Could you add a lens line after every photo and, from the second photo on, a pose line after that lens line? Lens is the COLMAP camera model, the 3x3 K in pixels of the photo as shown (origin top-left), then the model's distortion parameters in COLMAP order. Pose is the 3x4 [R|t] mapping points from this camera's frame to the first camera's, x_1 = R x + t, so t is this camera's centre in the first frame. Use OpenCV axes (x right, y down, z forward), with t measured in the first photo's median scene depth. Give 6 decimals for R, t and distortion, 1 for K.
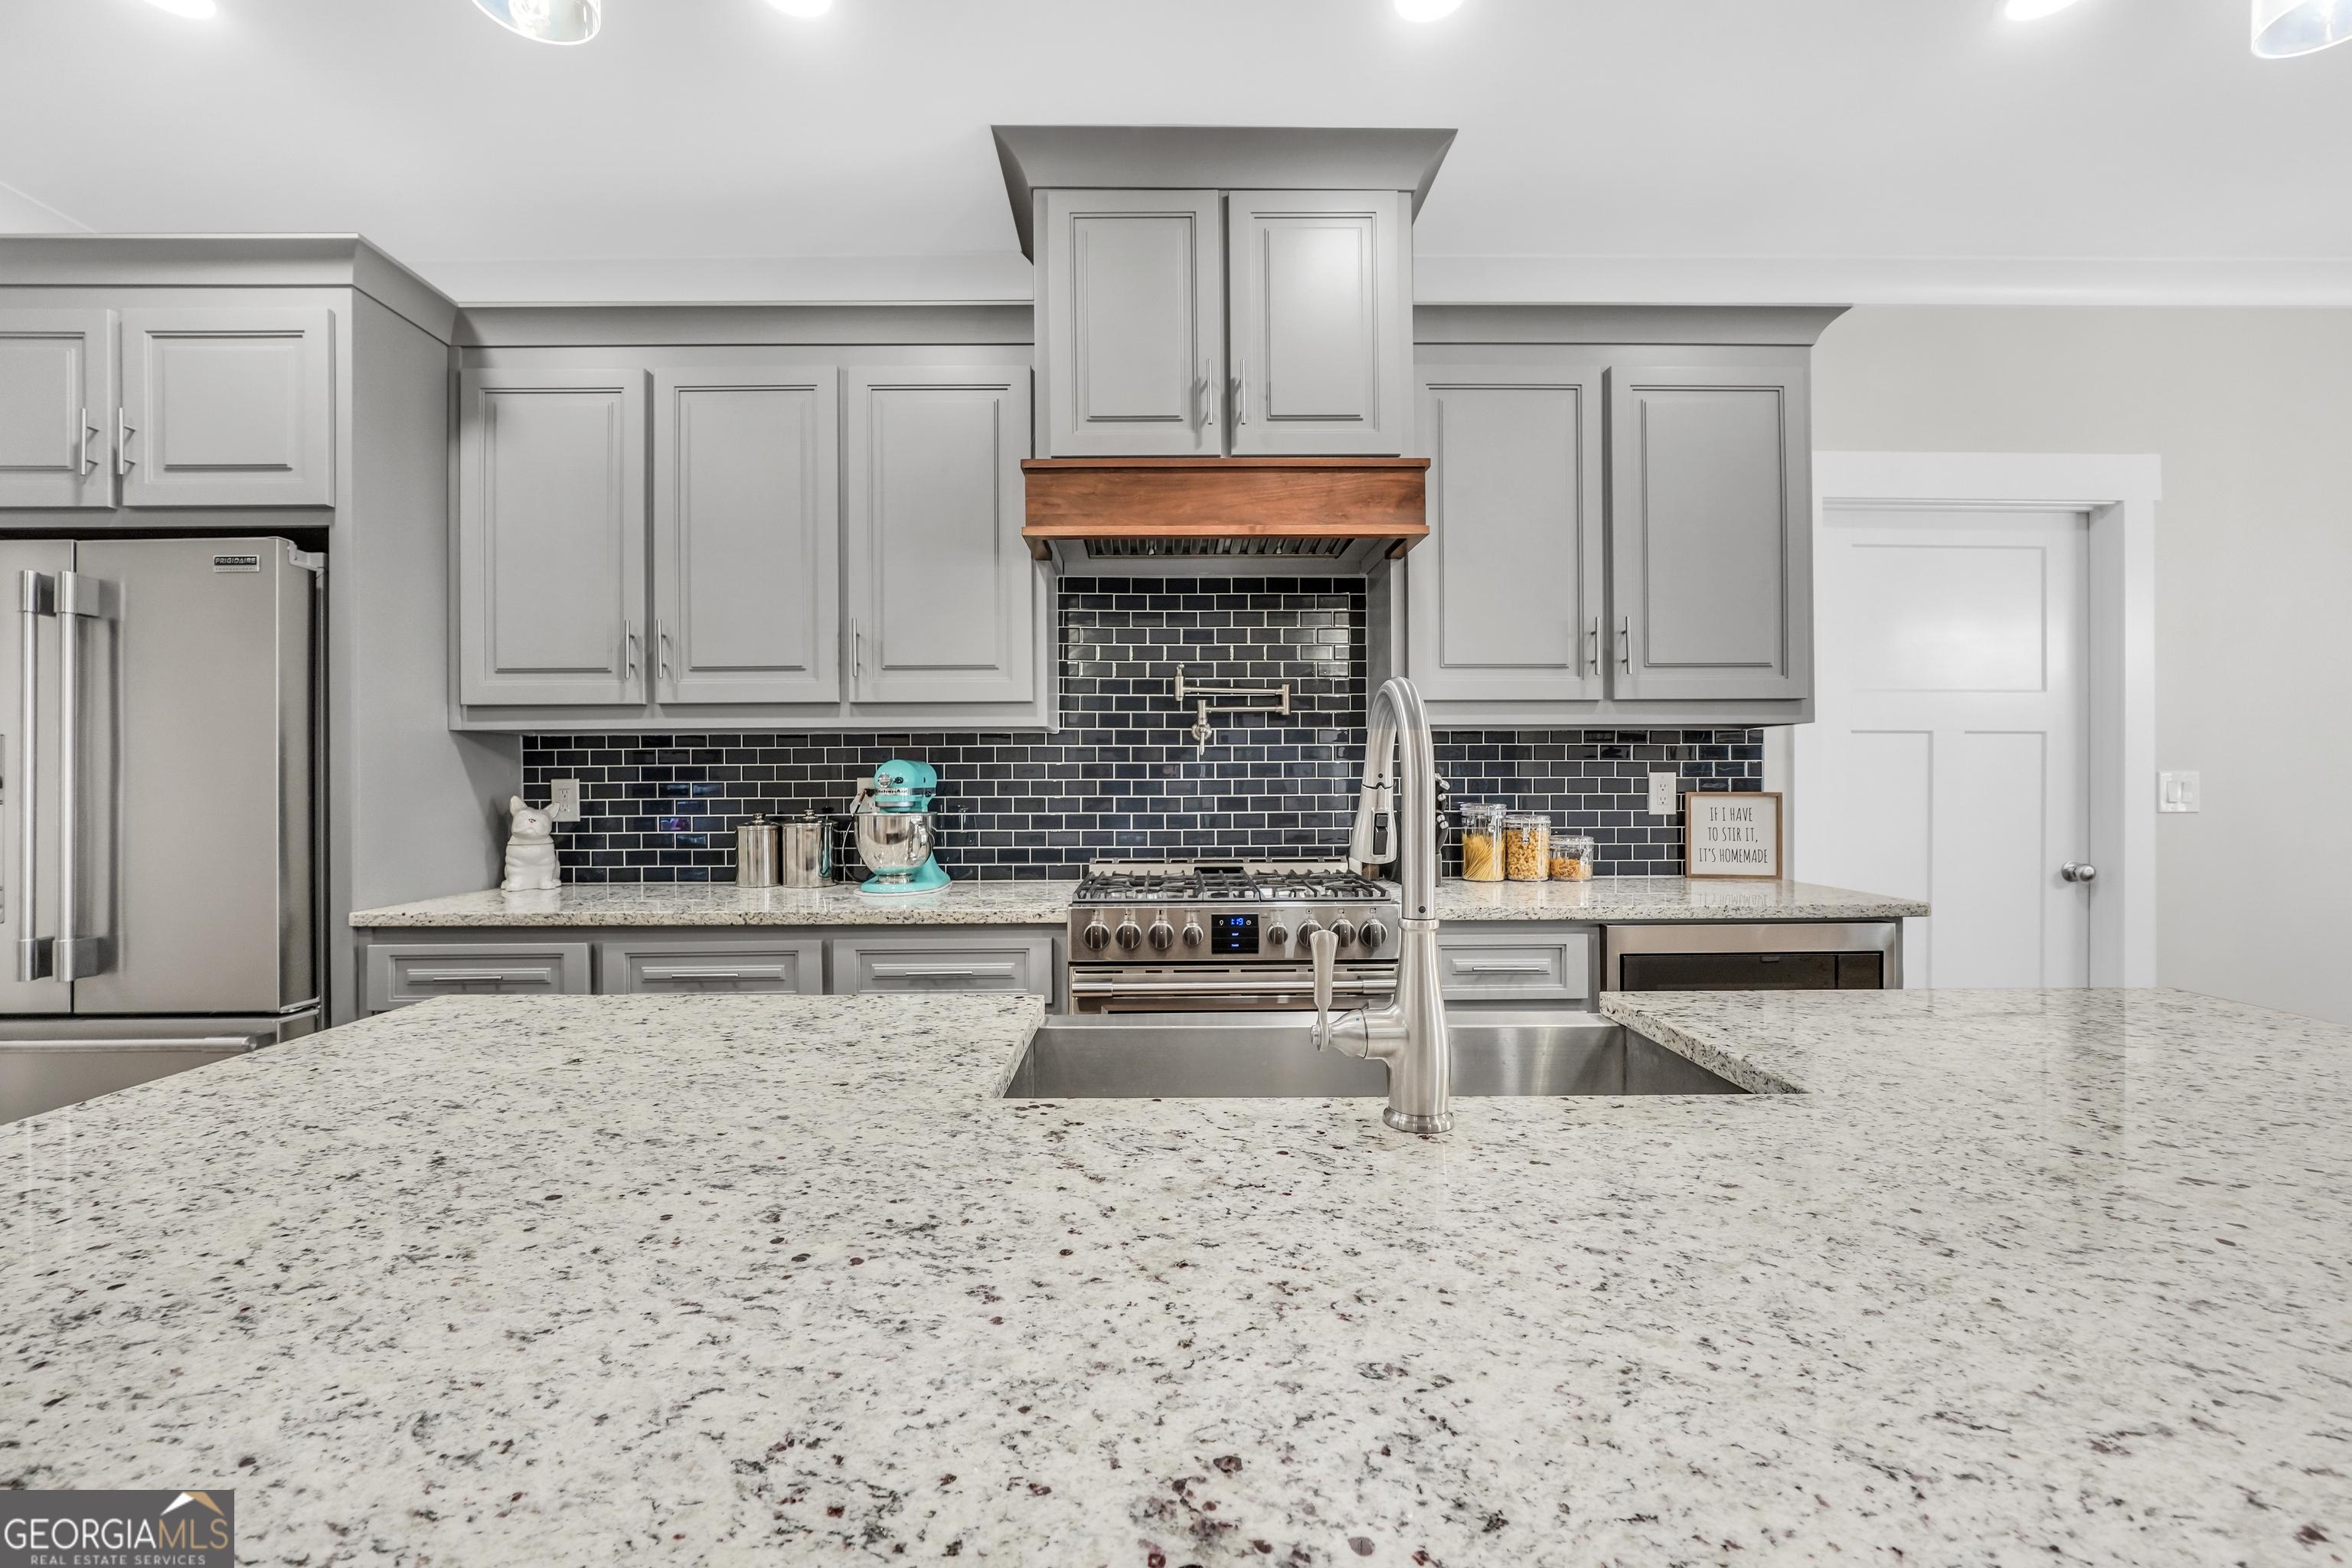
lens RADIAL K [[985.6, 0, 1170.6], [0, 985.6, 783.4], [0, 0, 1]] dist [-0.004314, 0.000529]
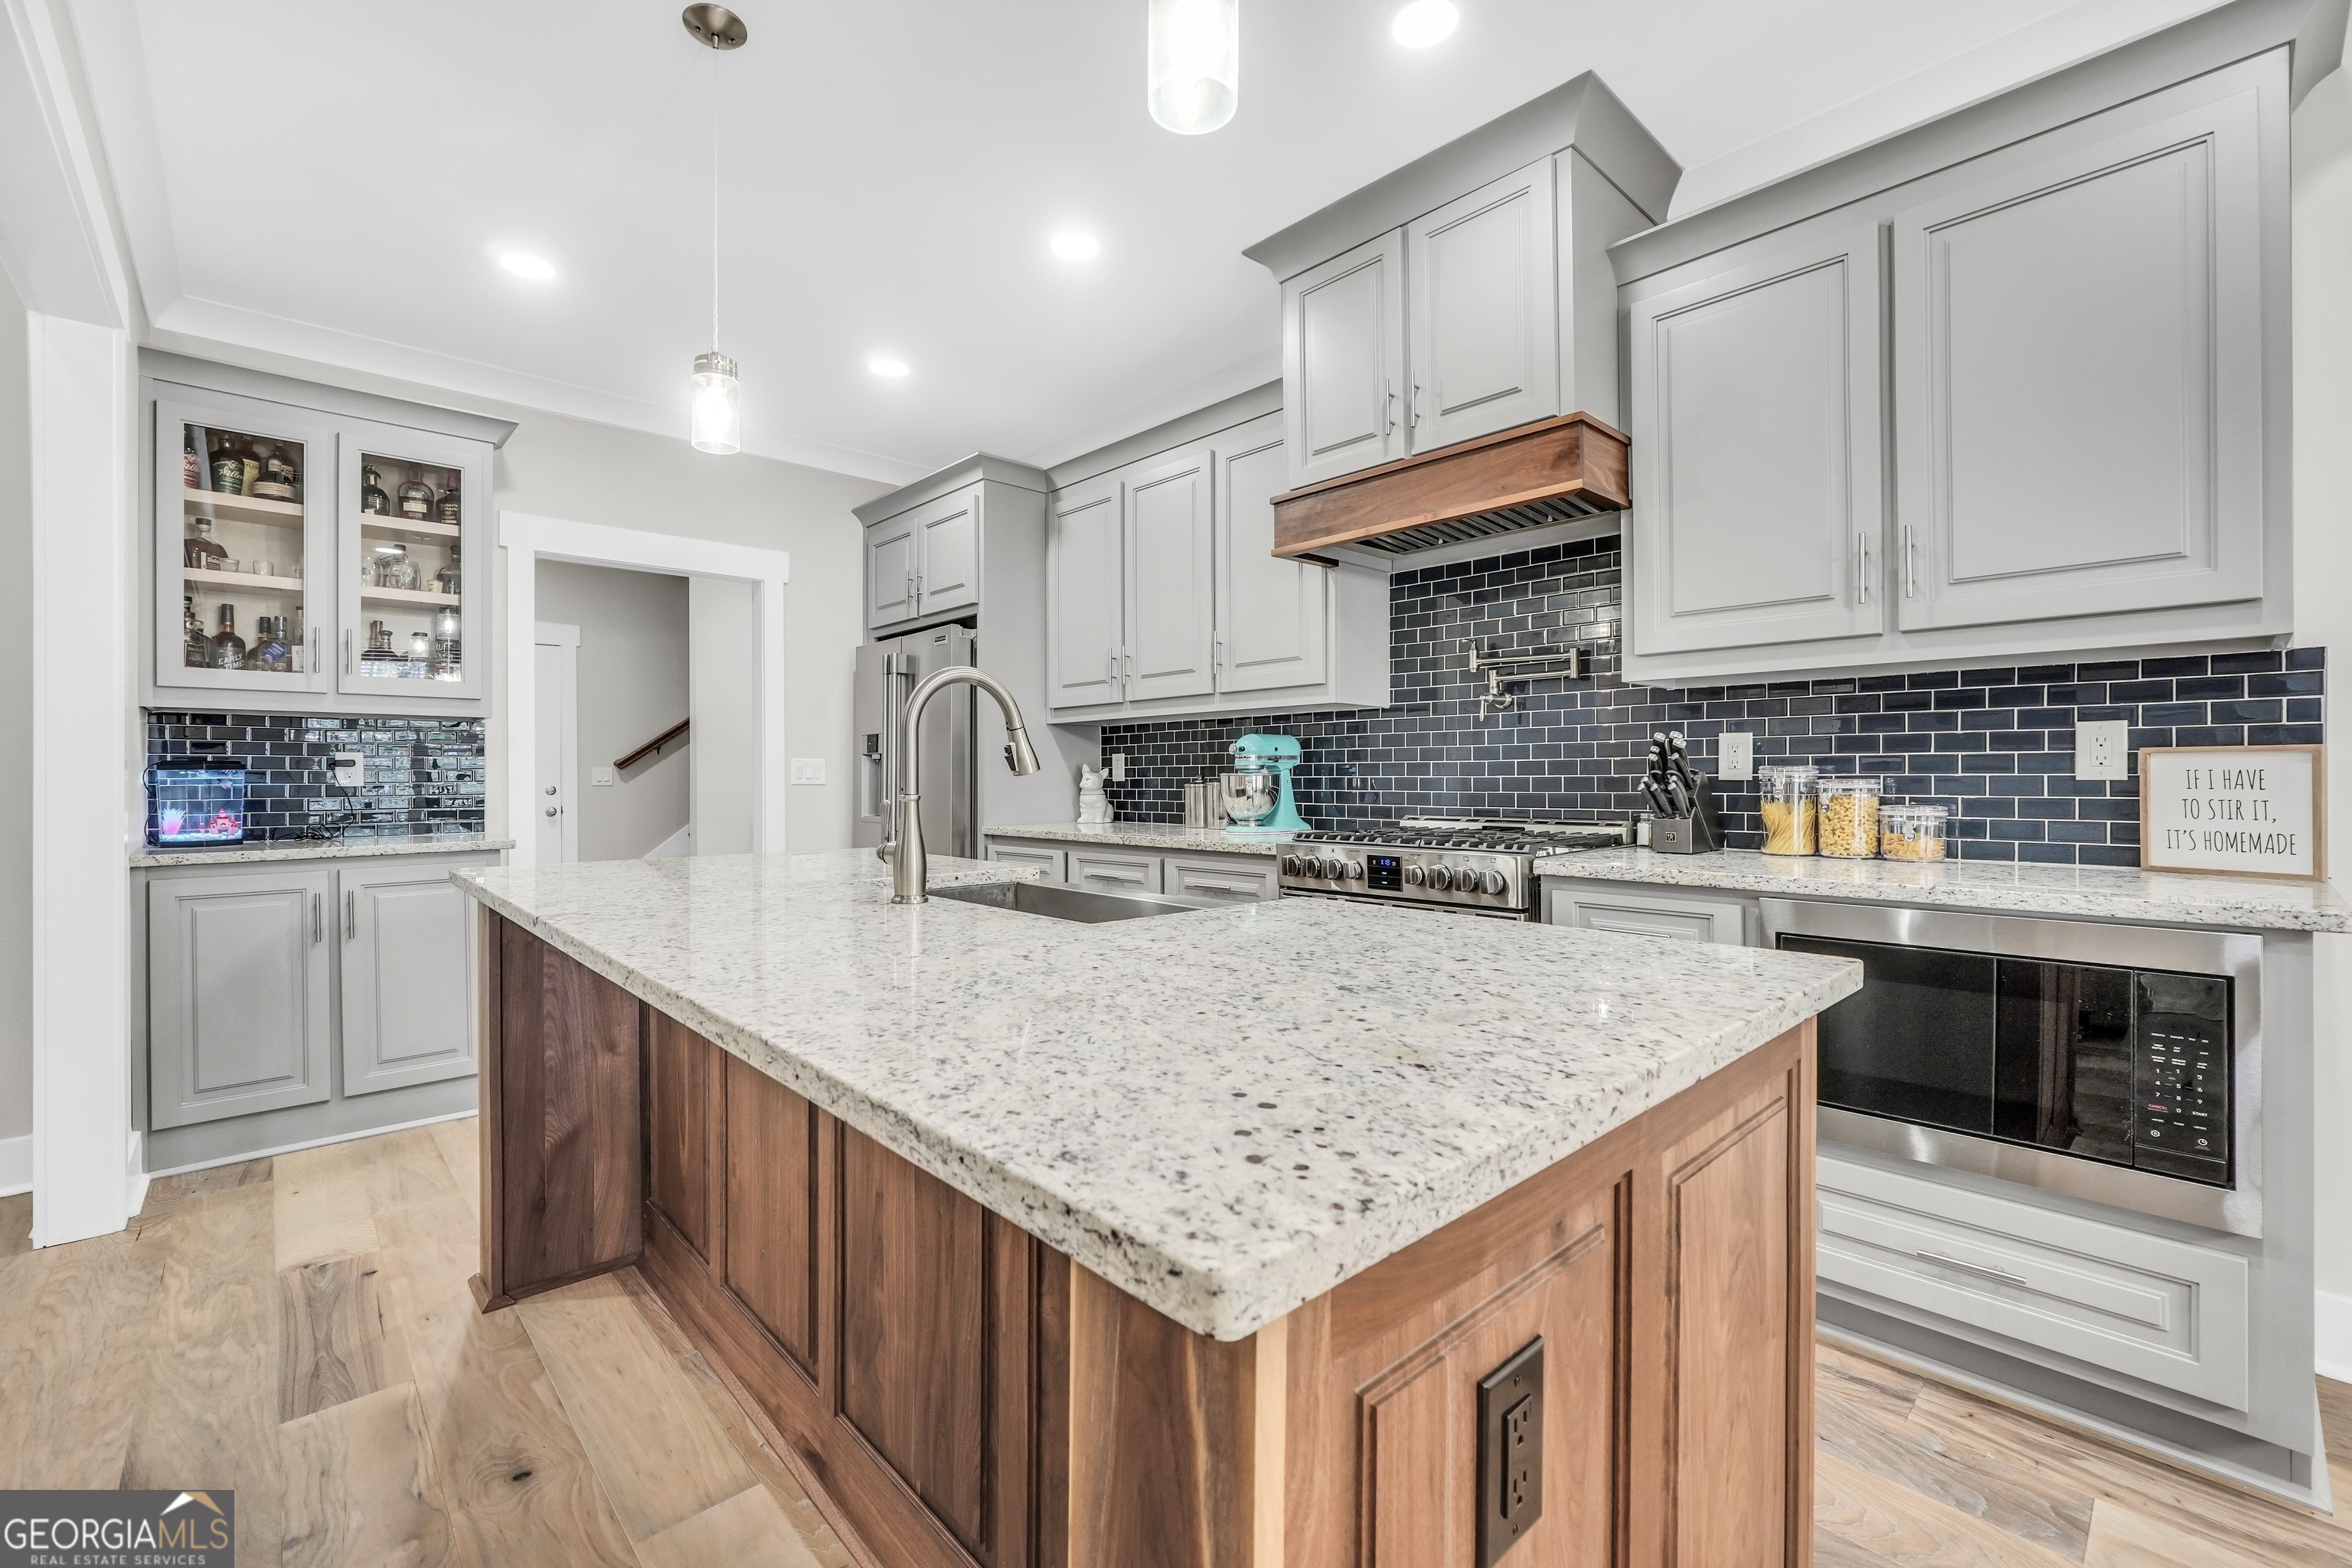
lens RADIAL K [[985.6, 0, 1168.7], [0, 985.6, 779.2], [0, 0, 1]] dist [-0.004314, 0.000529]
pose [[0.677215, 0.004124, -0.735774, 0.590493], [-0.001131, 0.999989, 0.004564, 0.029616], [0.735785, -0.002259, 0.677212, 0.019908]]
